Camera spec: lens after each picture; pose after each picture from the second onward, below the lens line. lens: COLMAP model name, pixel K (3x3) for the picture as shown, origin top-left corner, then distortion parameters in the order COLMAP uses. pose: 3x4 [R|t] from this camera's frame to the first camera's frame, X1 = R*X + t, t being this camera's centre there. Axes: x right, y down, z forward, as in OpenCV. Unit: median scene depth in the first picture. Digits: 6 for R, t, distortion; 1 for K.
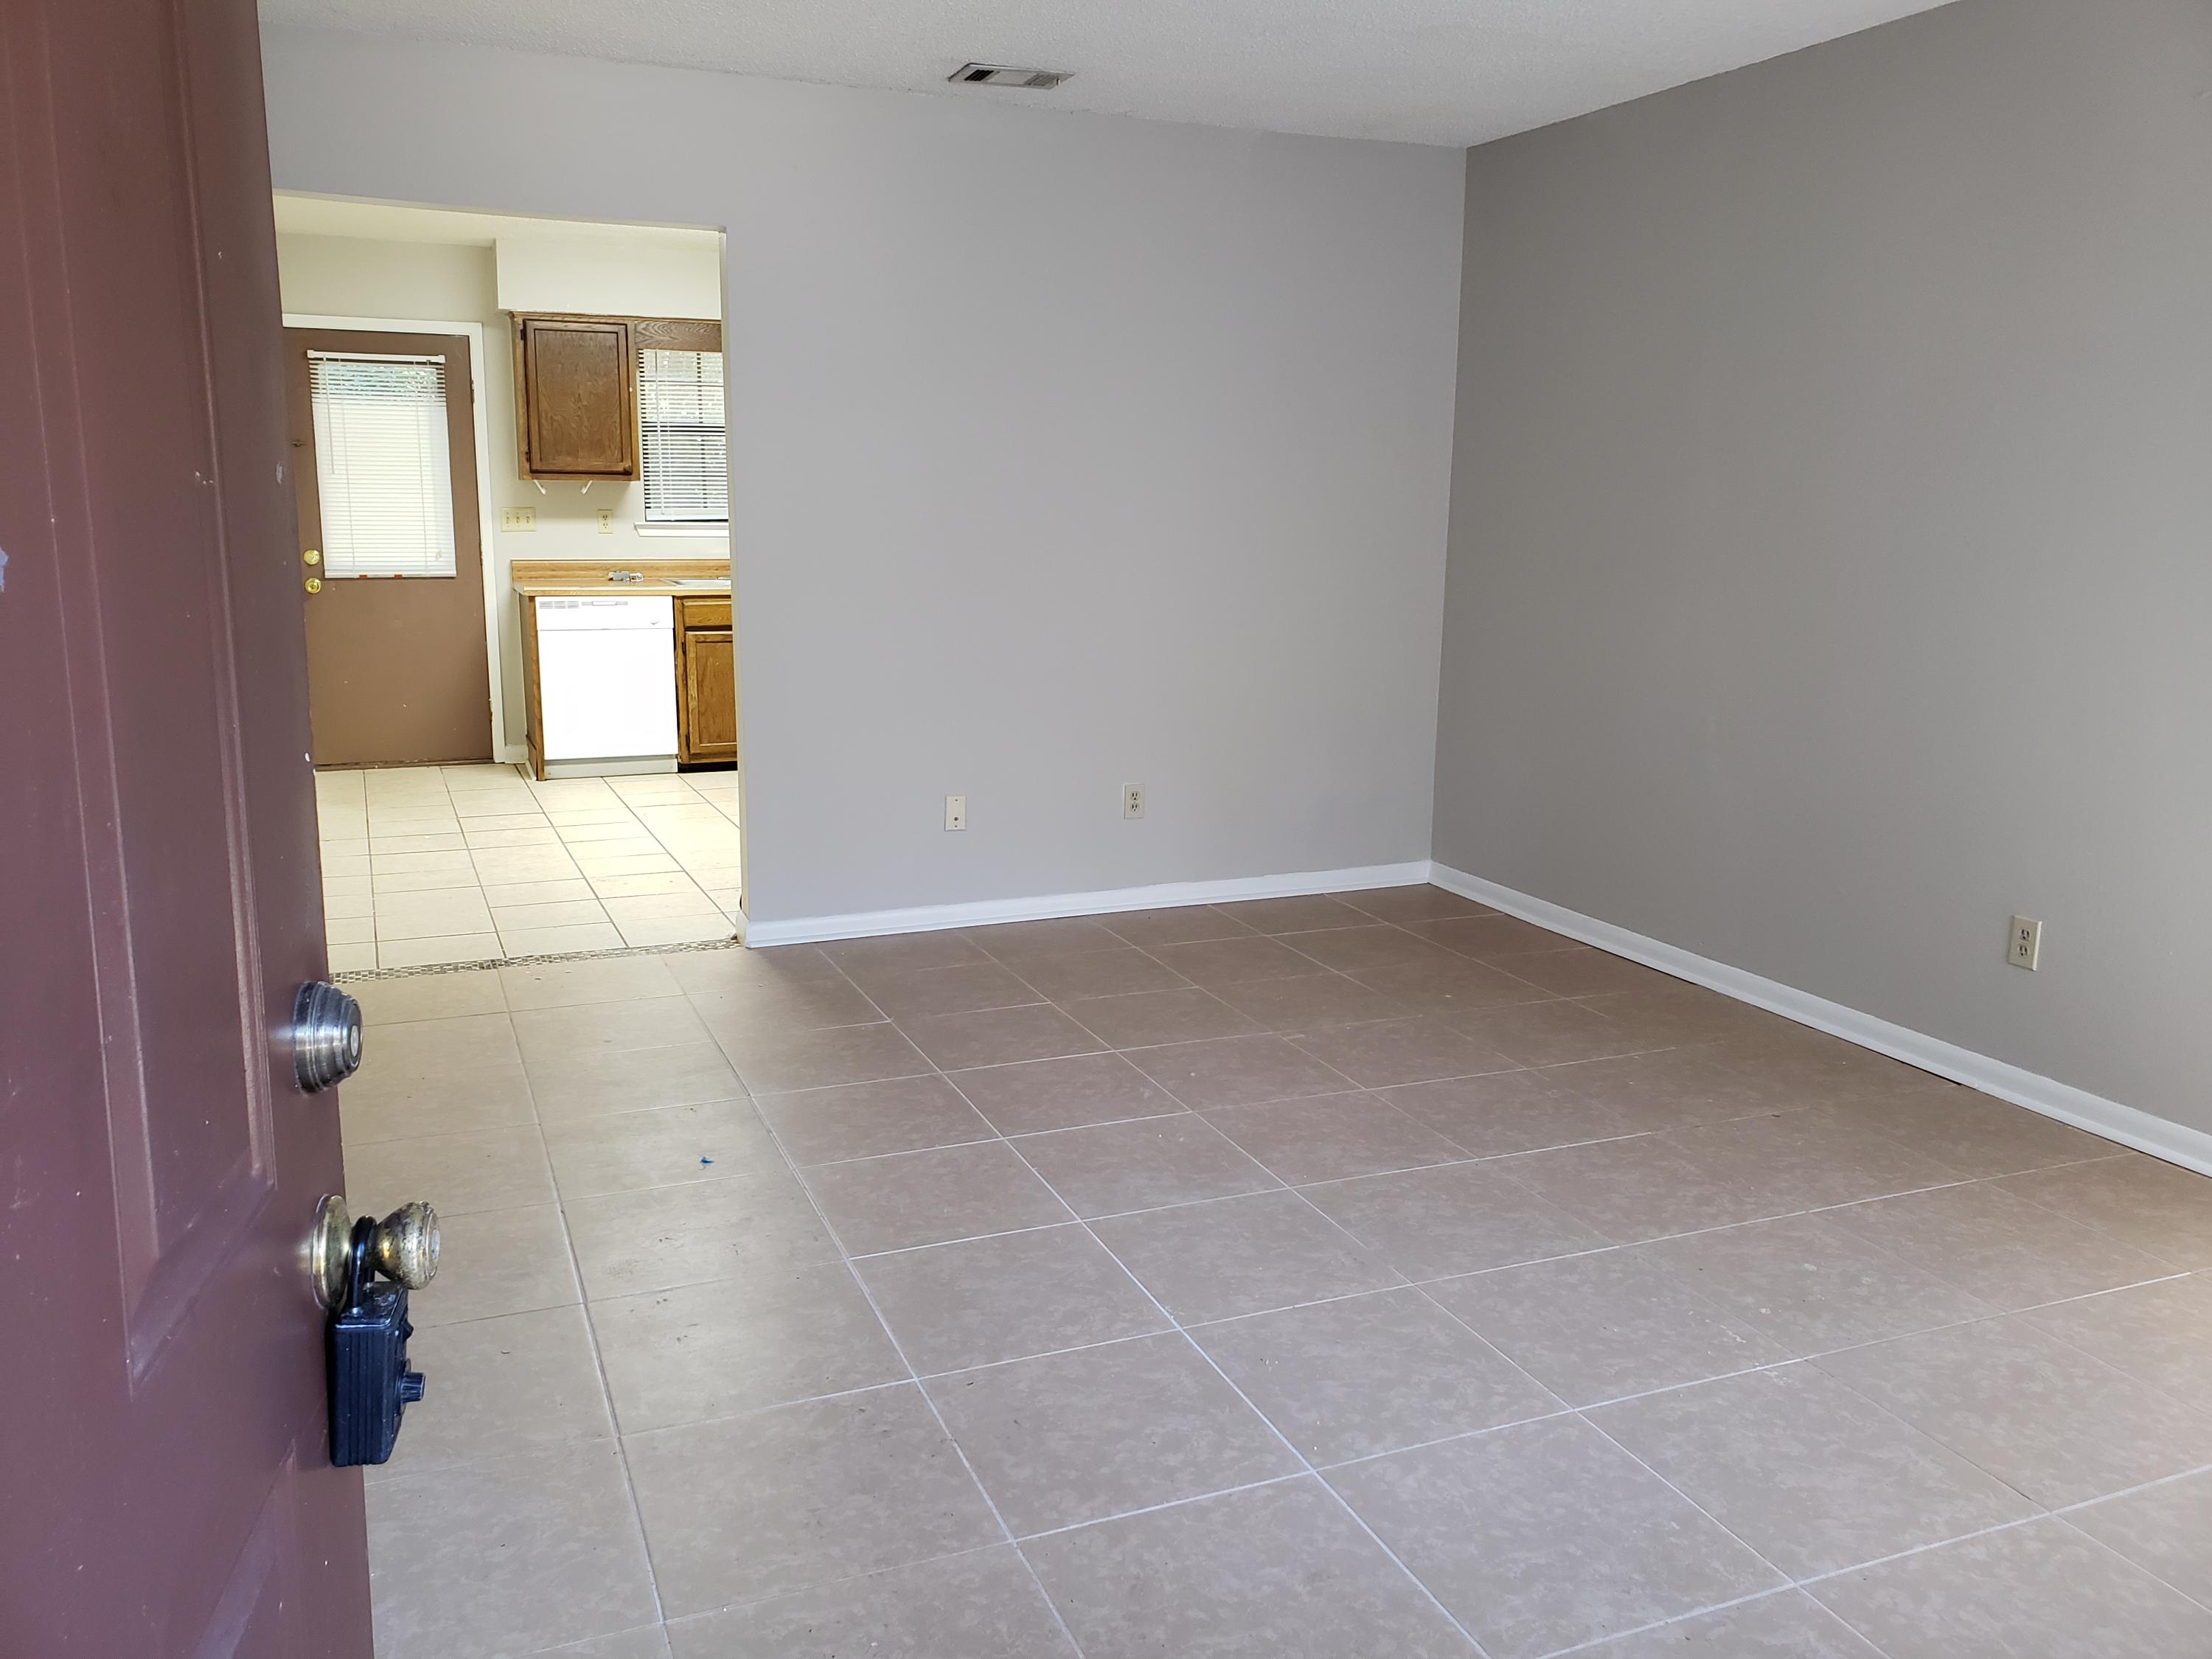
lens RADIAL K [[1726.5, 0, 1106.0], [0, 1726.5, 829.5], [0, 0, 1]] dist [0.033000, -0.001525]
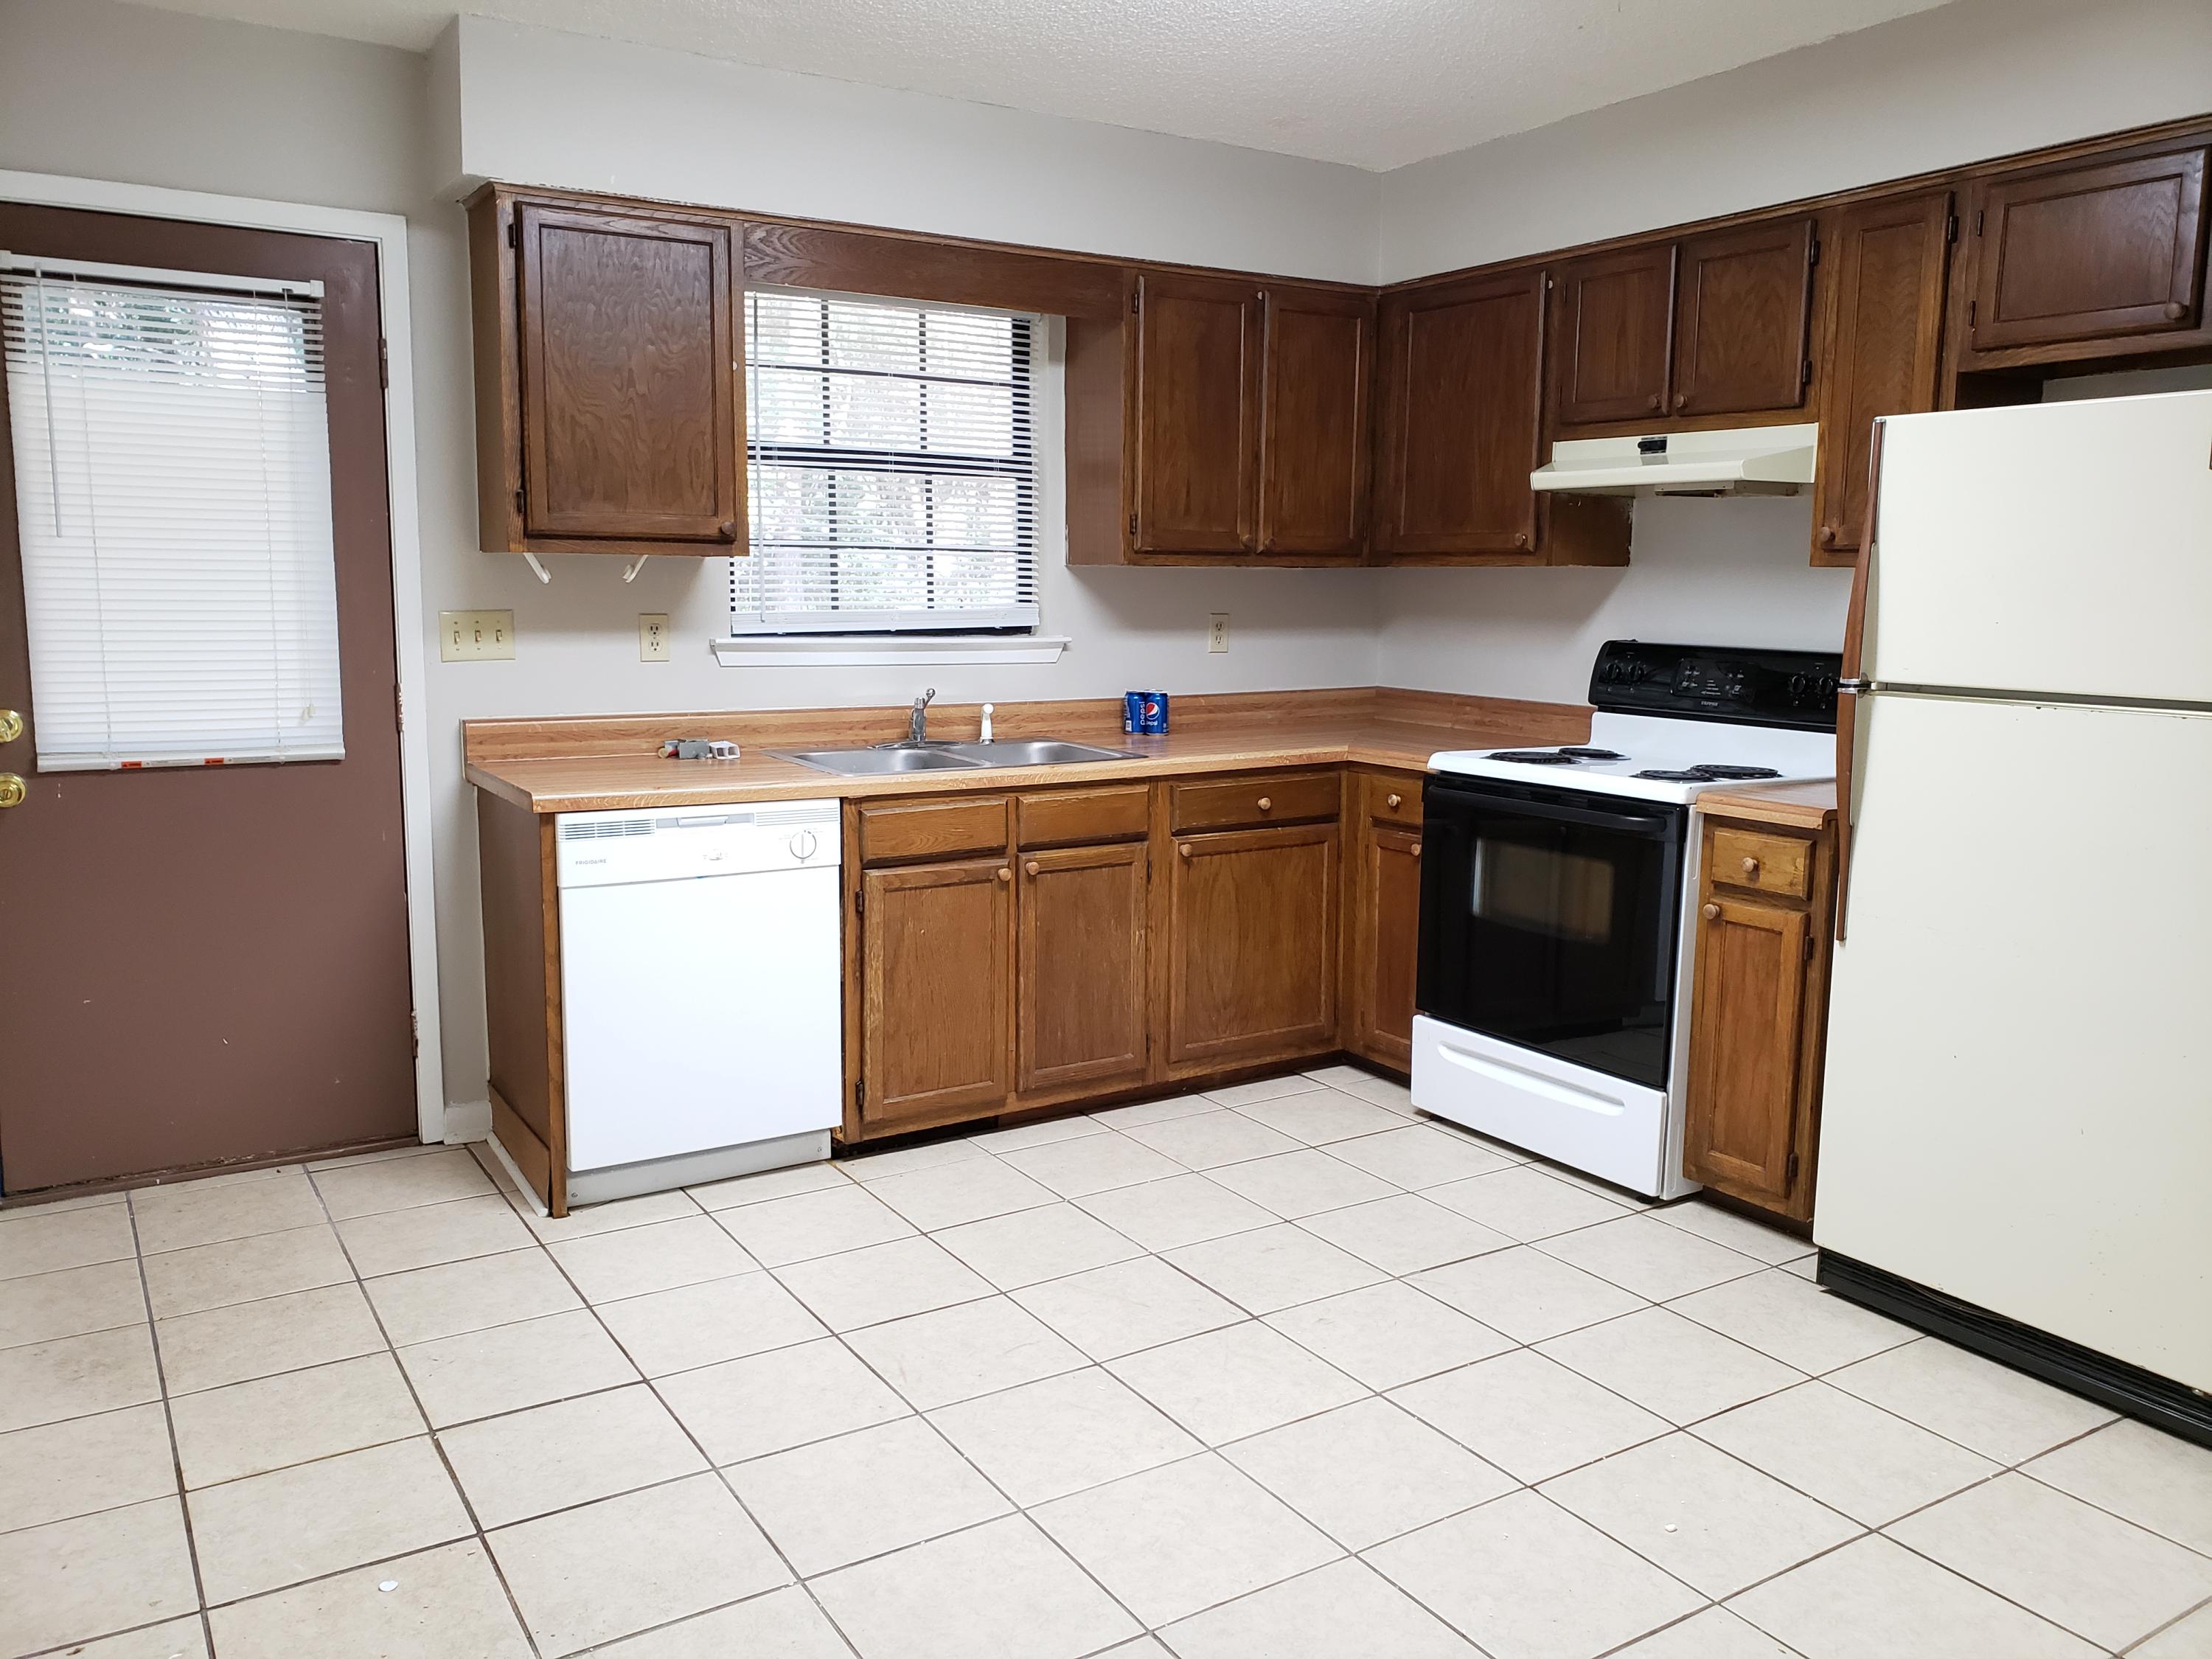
lens RADIAL K [[1684.5, 0, 1106.0], [0, 1684.5, 829.5], [0, 0, 1]] dist [0.027158, -0.002272]
pose [[0.987599, -0.020984, 0.155590, -0.248466], [0.027617, 0.998794, -0.040589, -0.104755], [-0.154550, 0.044382, 0.986988, 0.531733]]
